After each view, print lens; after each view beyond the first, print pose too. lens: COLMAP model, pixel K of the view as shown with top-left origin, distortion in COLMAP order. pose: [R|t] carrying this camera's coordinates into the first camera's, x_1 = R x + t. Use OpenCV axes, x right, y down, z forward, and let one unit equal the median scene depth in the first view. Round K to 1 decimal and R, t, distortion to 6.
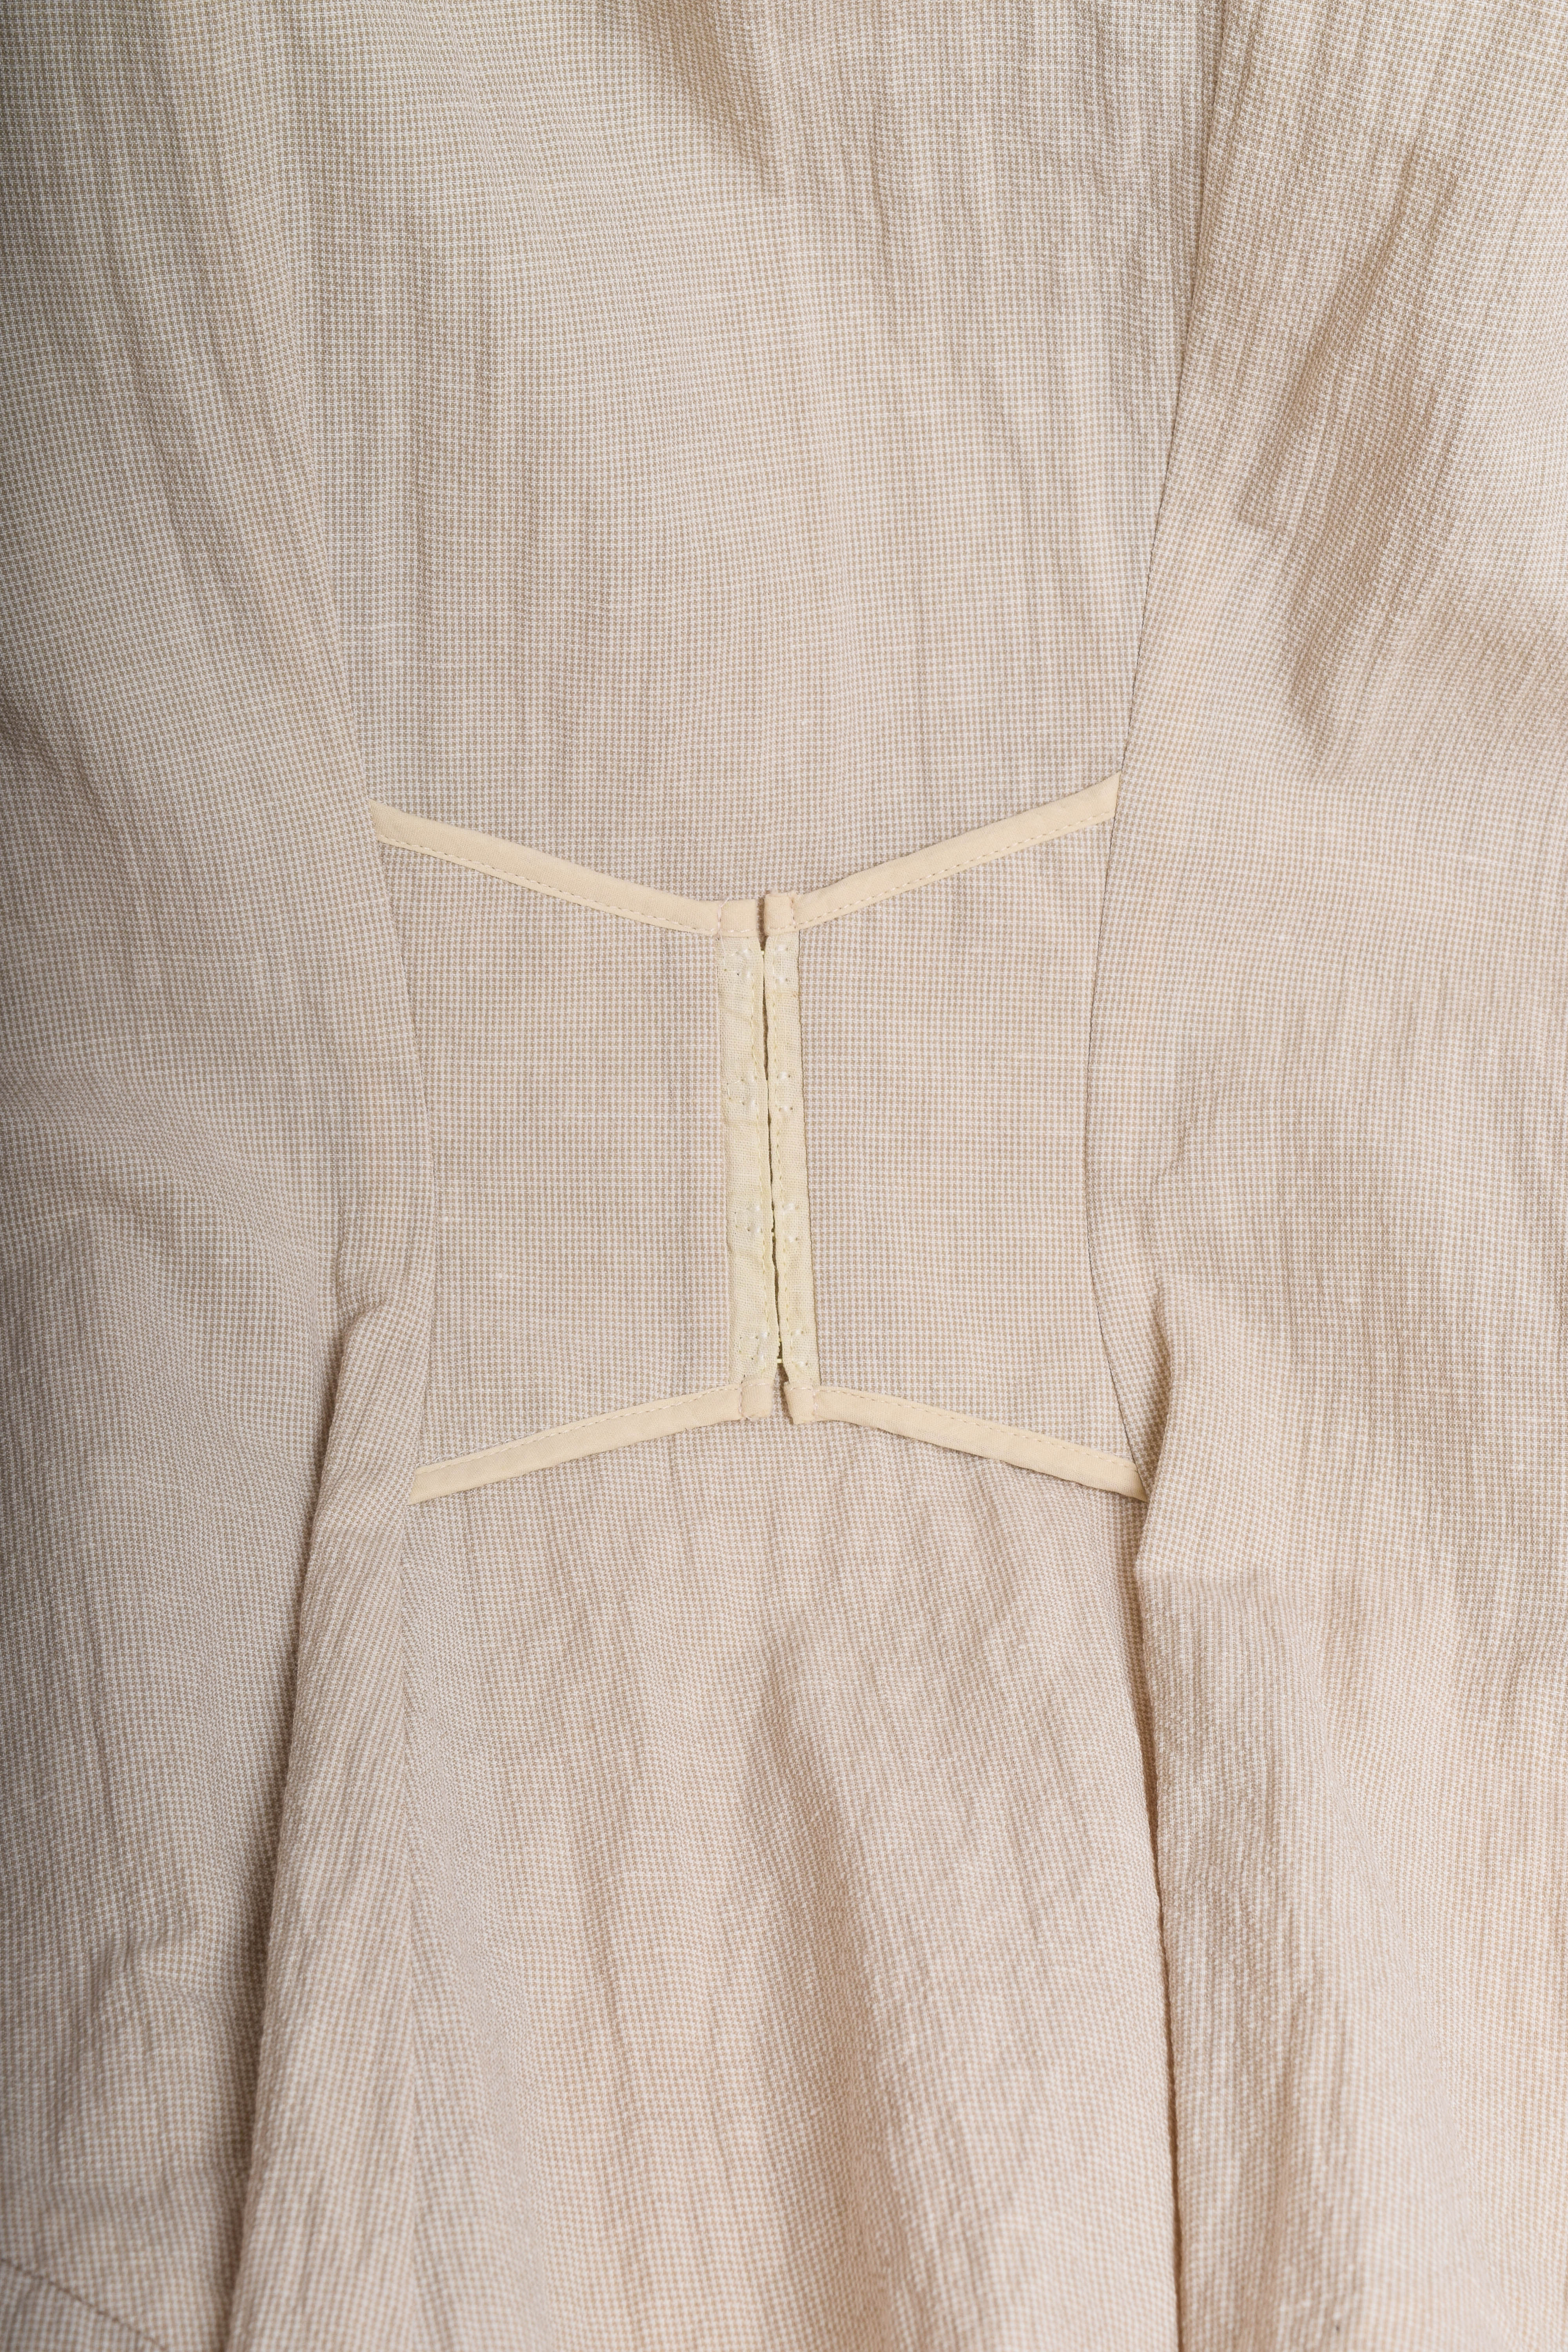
lens RADIAL K [[3913.2, 0, 836.1], [0, 3913.2, 1205.5], [0, 0, 1]] dist [0.003115, 0.000000]
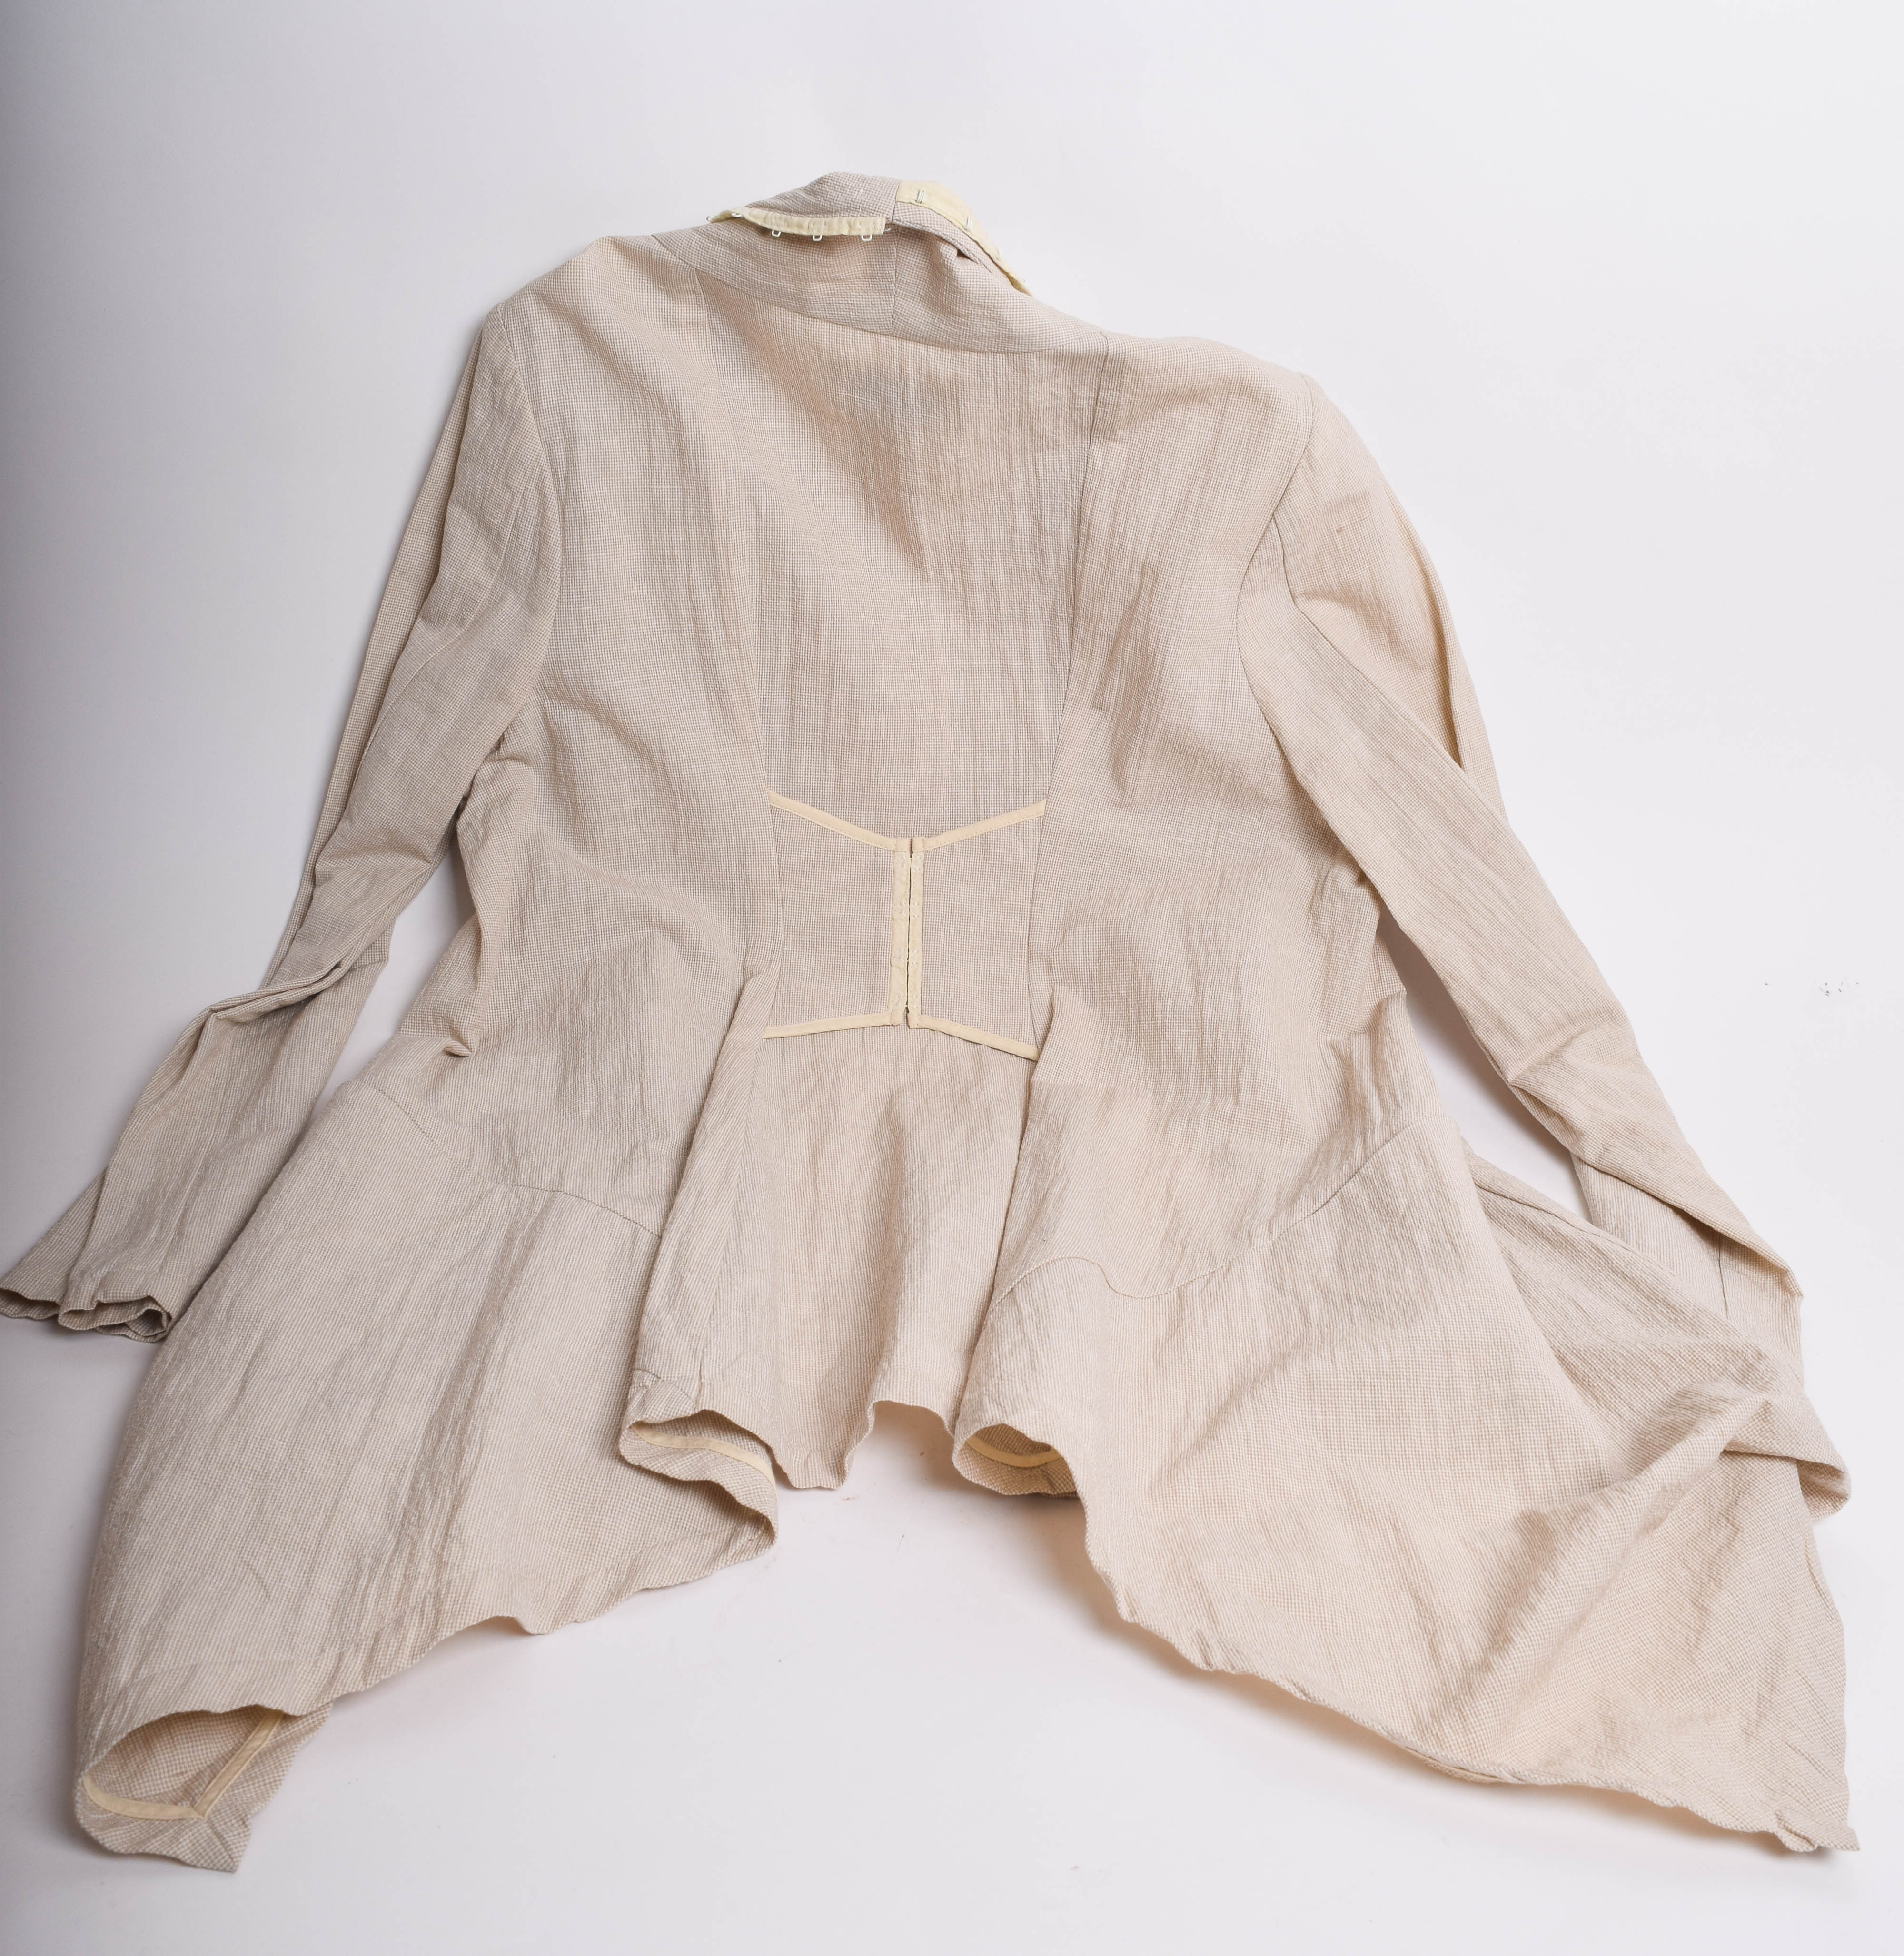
lens RADIAL K [[2210.1, 0, 965.1], [0, 2210.1, 958.1], [0, 0, 1]] dist [-0.006493, 0.000000]
pose [[0.996747, 0.046100, -0.066102, 0.126272], [-0.057673, 0.980945, -0.185531, 0.291779], [0.056290, 0.188739, 0.980413, -0.486310]]
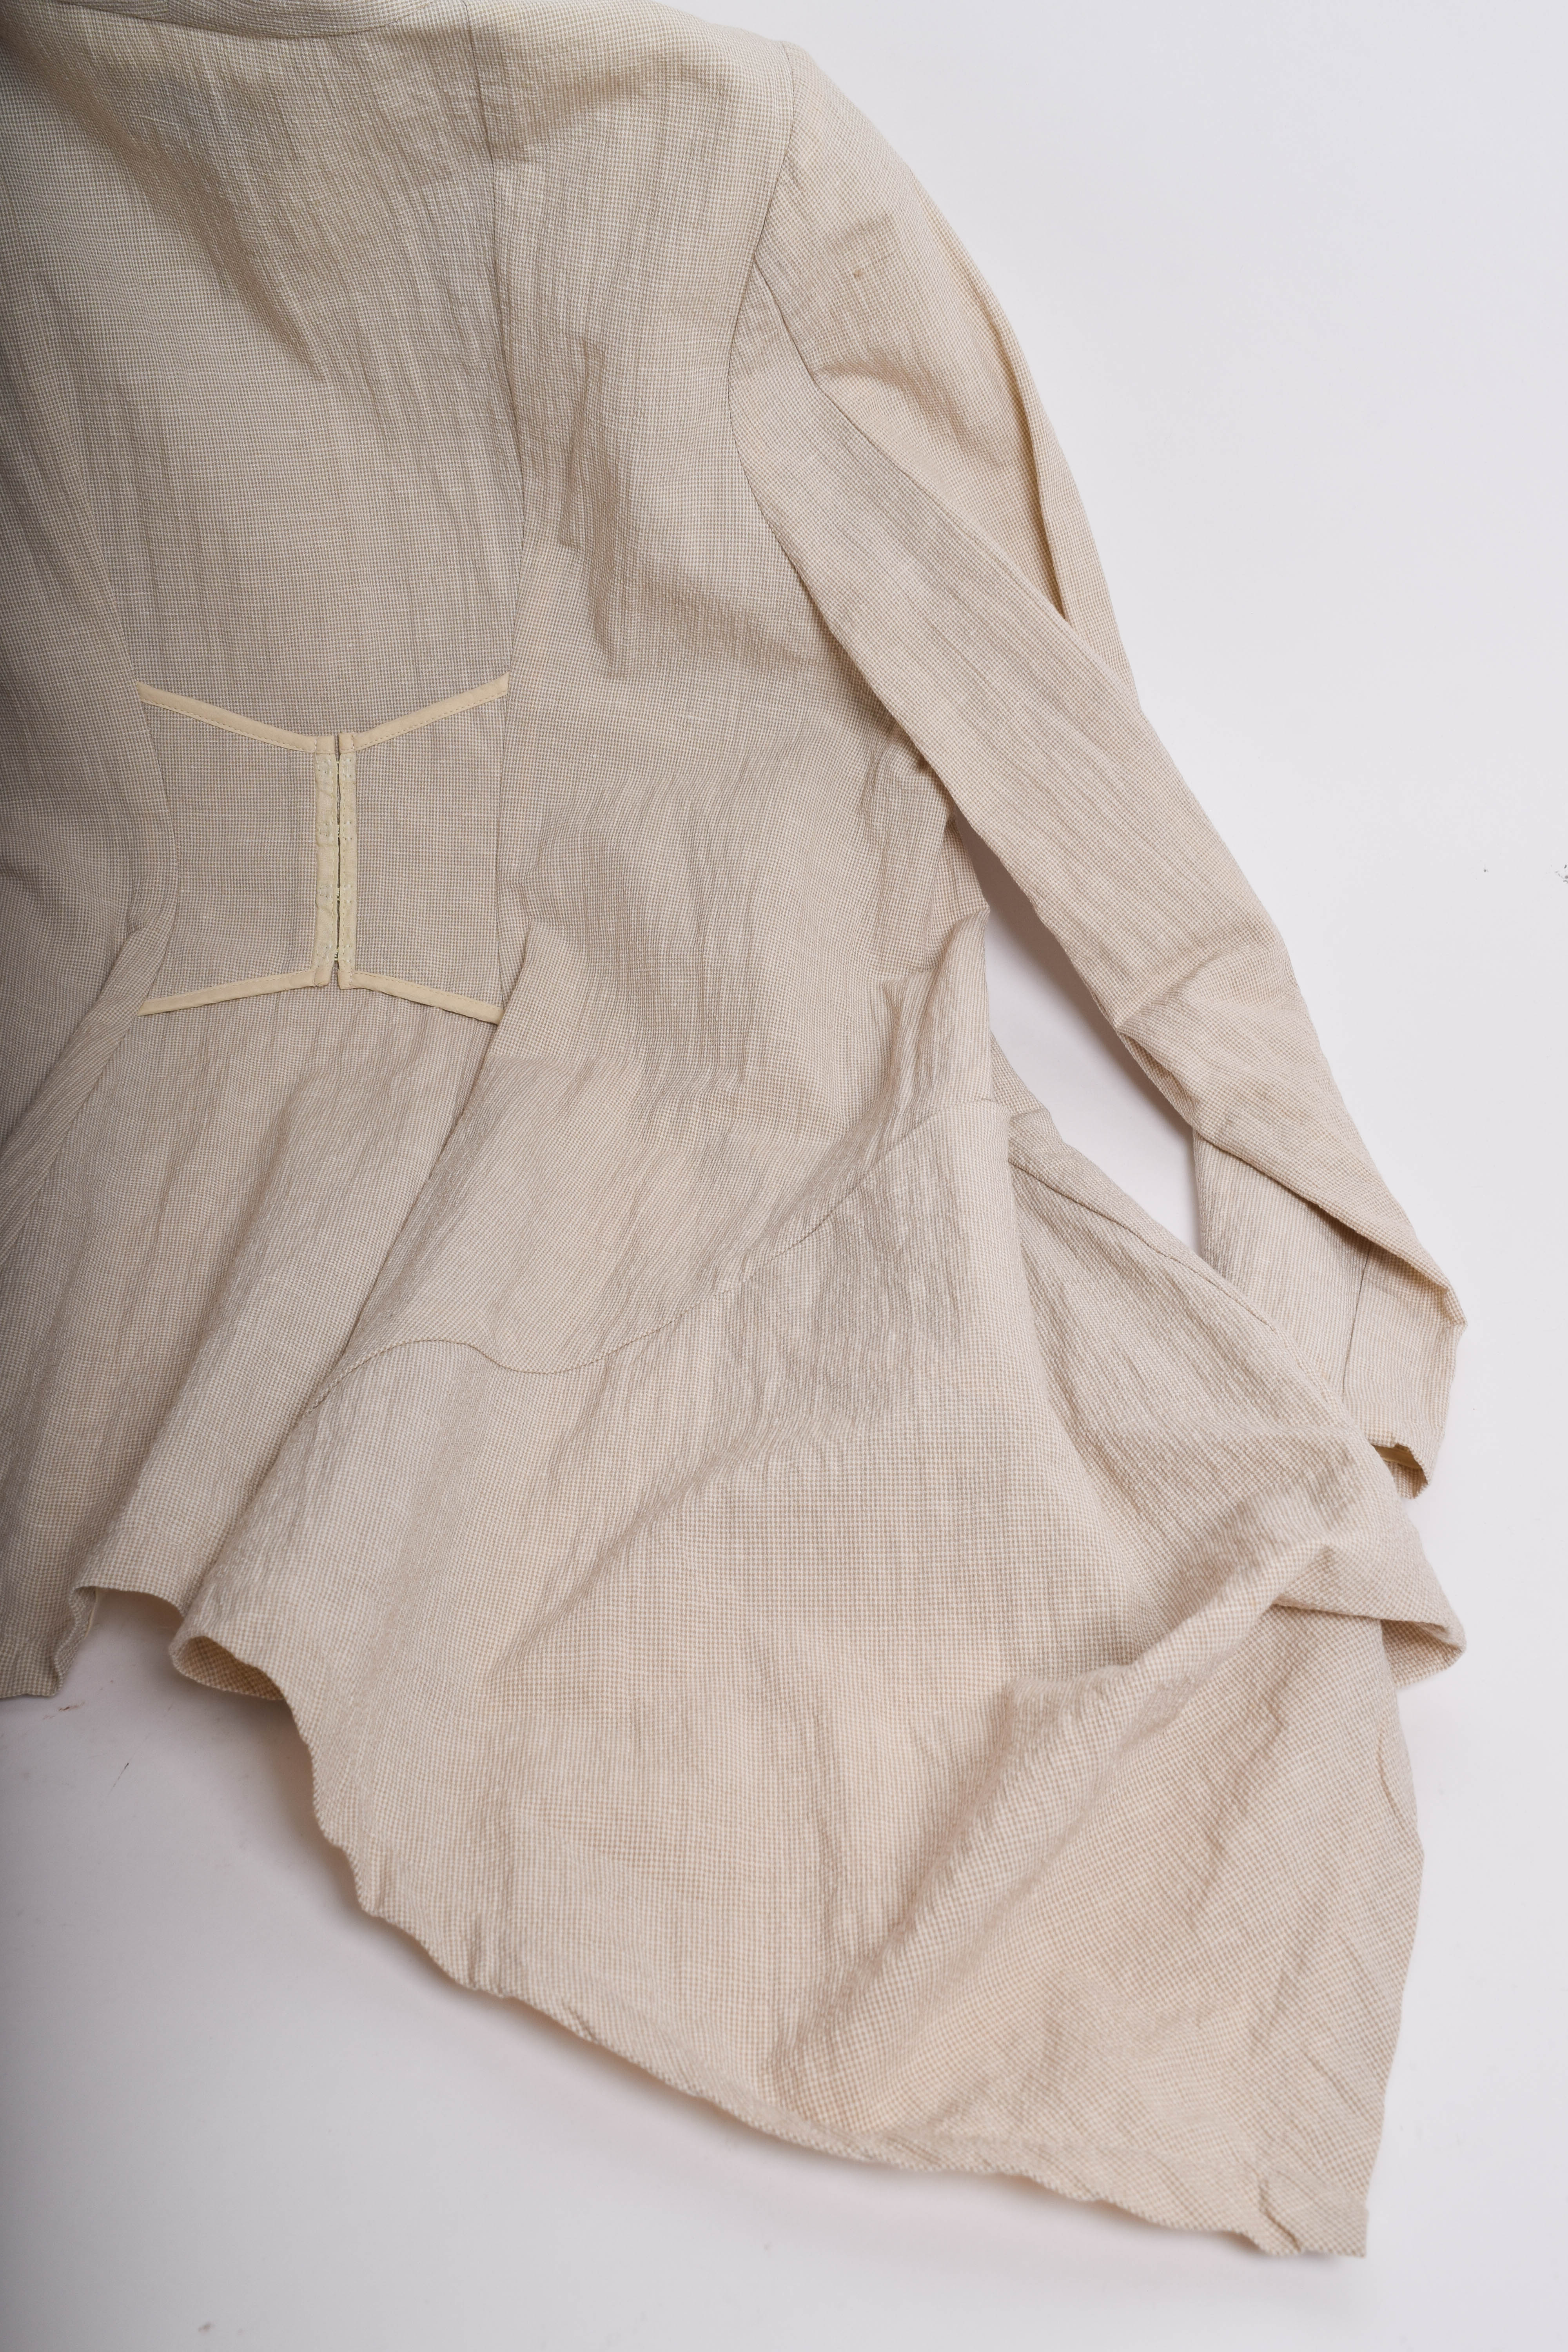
lens RADIAL K [[2266.6, 0, 780.0], [0, 2266.6, 1188.6], [0, 0, 1]] dist [-0.017220, 0.000000]
pose [[0.994341, 0.016581, -0.104936, 0.350989], [-0.016840, 0.999857, -0.001579, 0.161776], [0.104895, 0.003338, 0.994478, -0.154193]]
